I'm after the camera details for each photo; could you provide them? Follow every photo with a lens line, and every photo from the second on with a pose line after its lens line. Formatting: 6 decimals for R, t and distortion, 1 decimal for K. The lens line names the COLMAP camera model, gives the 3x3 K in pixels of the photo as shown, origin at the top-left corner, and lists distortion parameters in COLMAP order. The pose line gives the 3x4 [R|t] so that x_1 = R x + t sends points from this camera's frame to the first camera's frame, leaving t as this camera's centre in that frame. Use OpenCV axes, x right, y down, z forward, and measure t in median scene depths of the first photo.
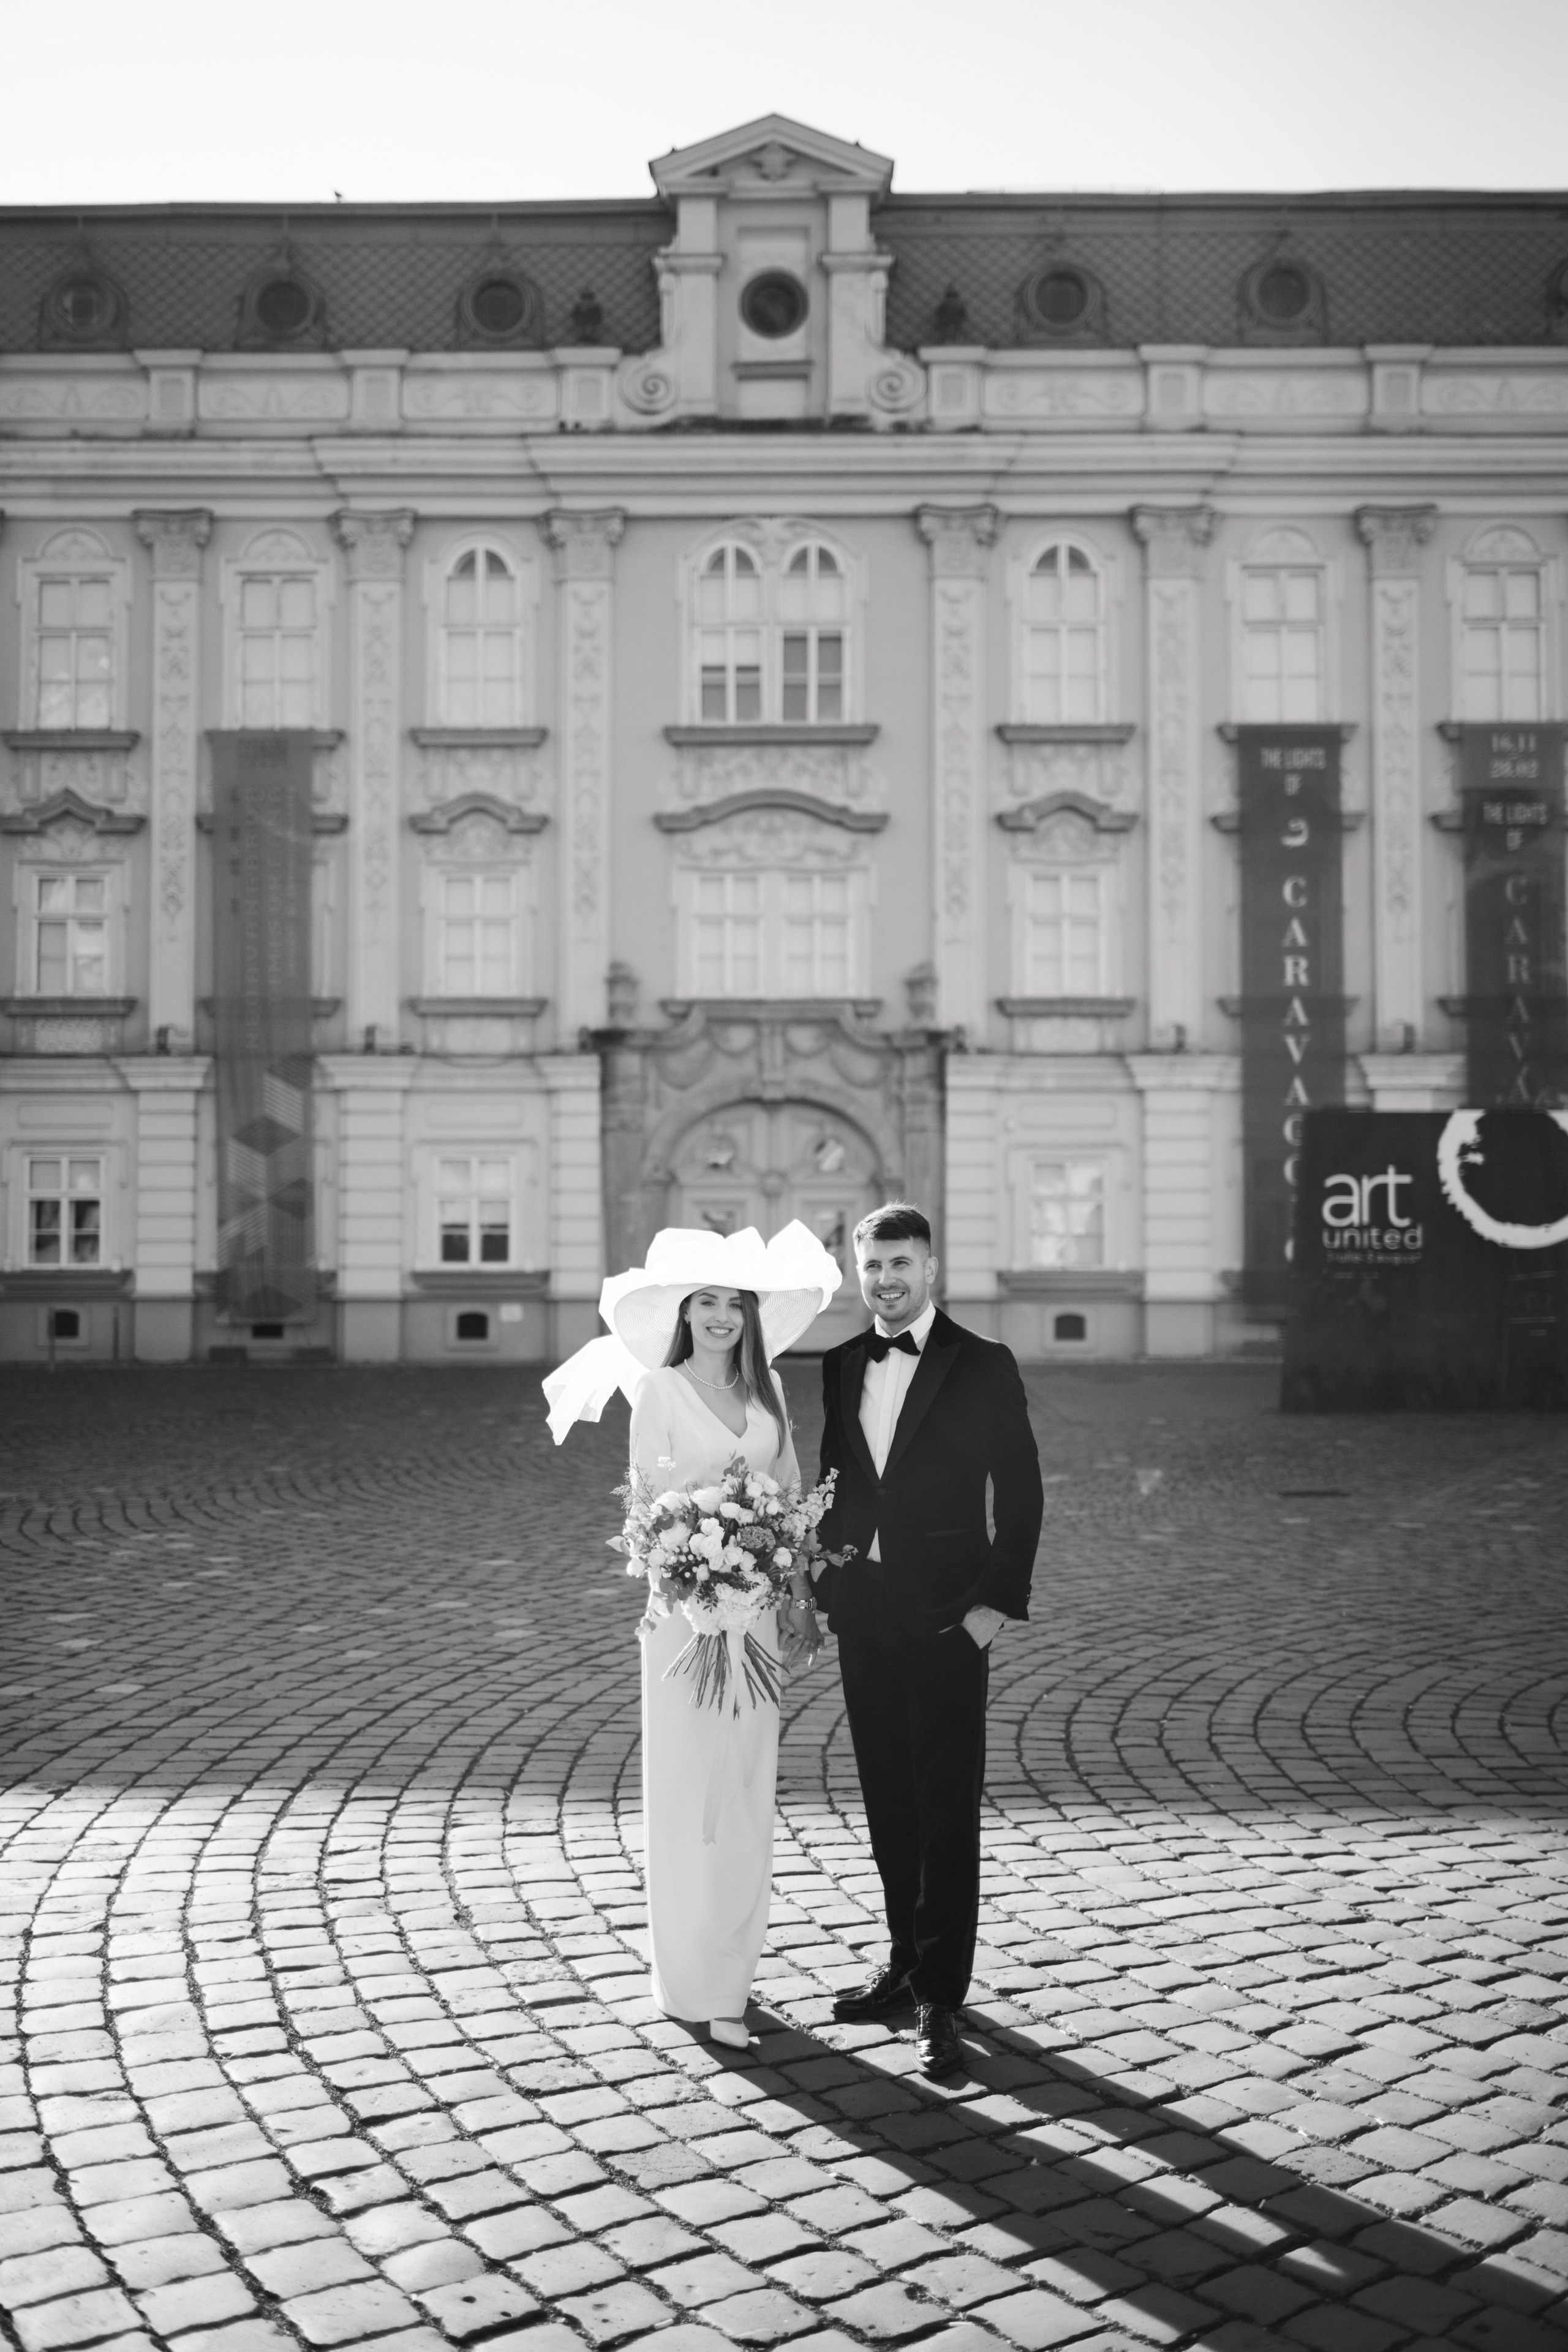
lens RADIAL K [[2217.5, 0, 779.9], [0, 2217.5, 1174.9], [0, 0, 1]] dist [0.000759, 0.007871]
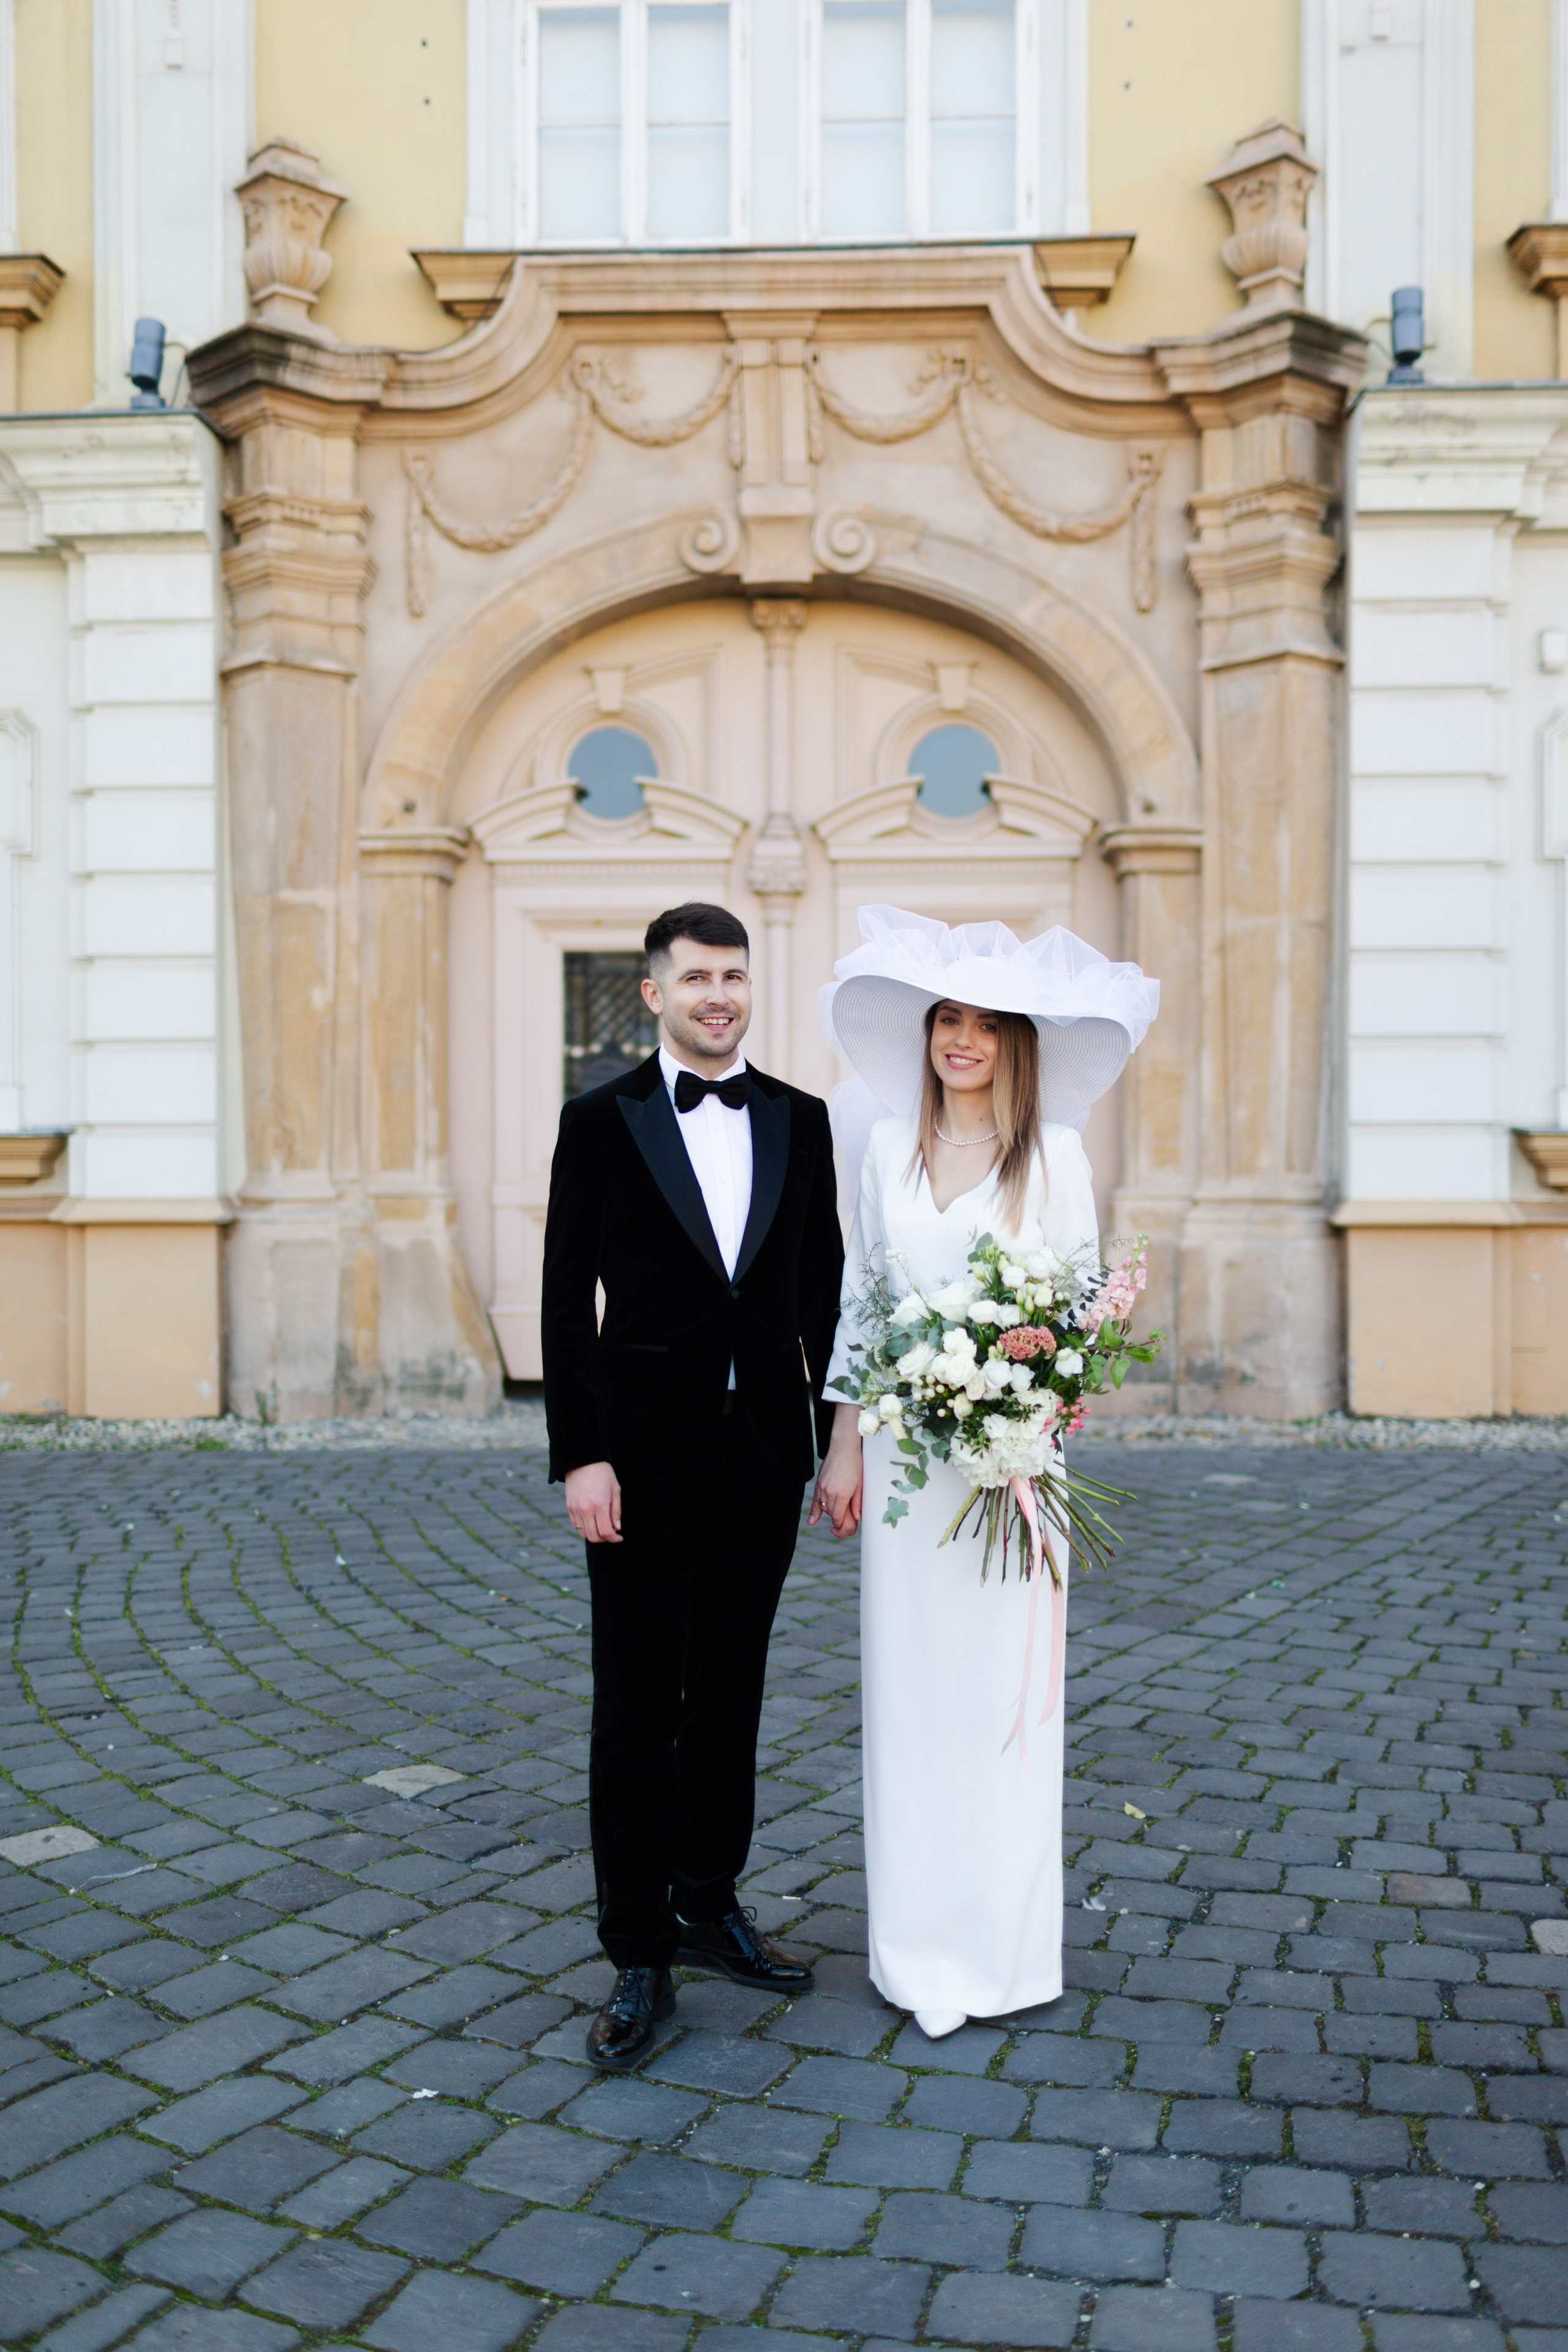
lens RADIAL K [[2217.5, 0, 779.9], [0, 2217.5, 1174.9], [0, 0, 1]] dist [0.000759, 0.007871]
pose [[0.999515, -0.000577, -0.031142, 0.006940], [0.001896, 0.999101, 0.042340, 0.036424], [0.031089, -0.042378, 0.998618, 0.690623]]
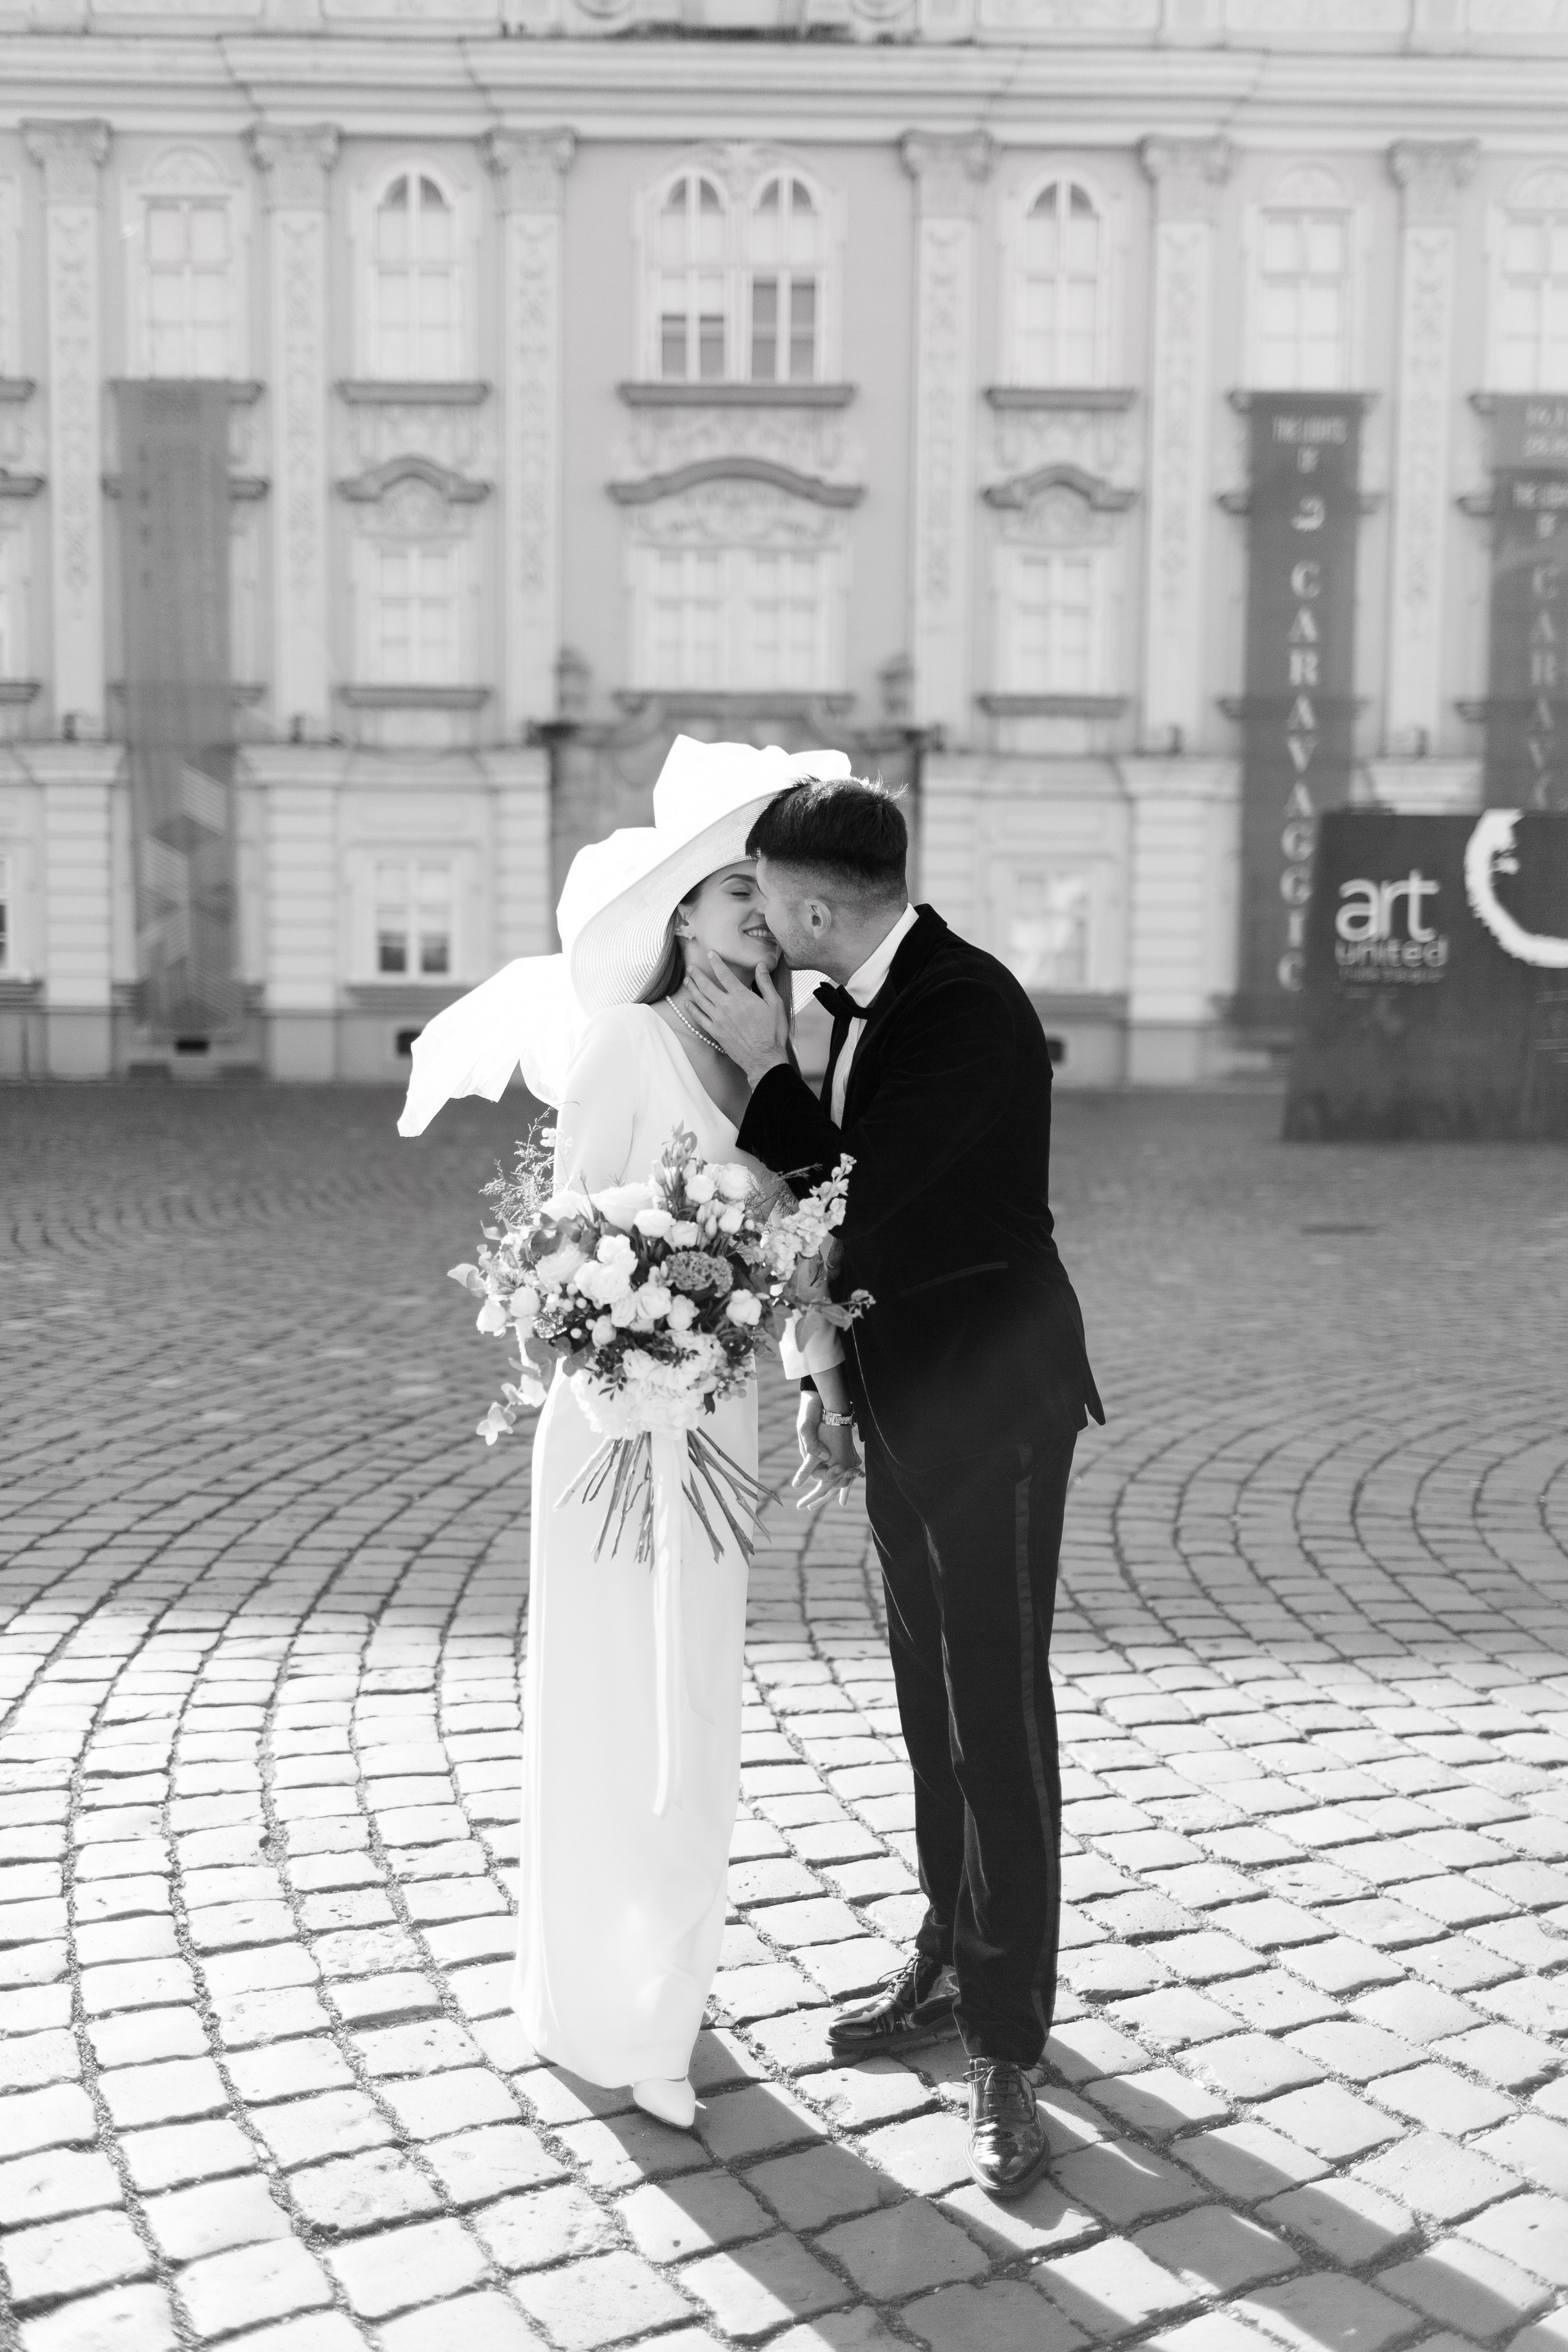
lens RADIAL K [[2217.5, 0, 779.9], [0, 2217.5, 1174.9], [0, 0, 1]] dist [0.000759, 0.007871]
pose [[0.999772, 0.009520, 0.019095, -0.000698], [-0.011752, 0.992655, 0.120409, 0.008903], [-0.017809, -0.120606, 0.992541, 0.062180]]
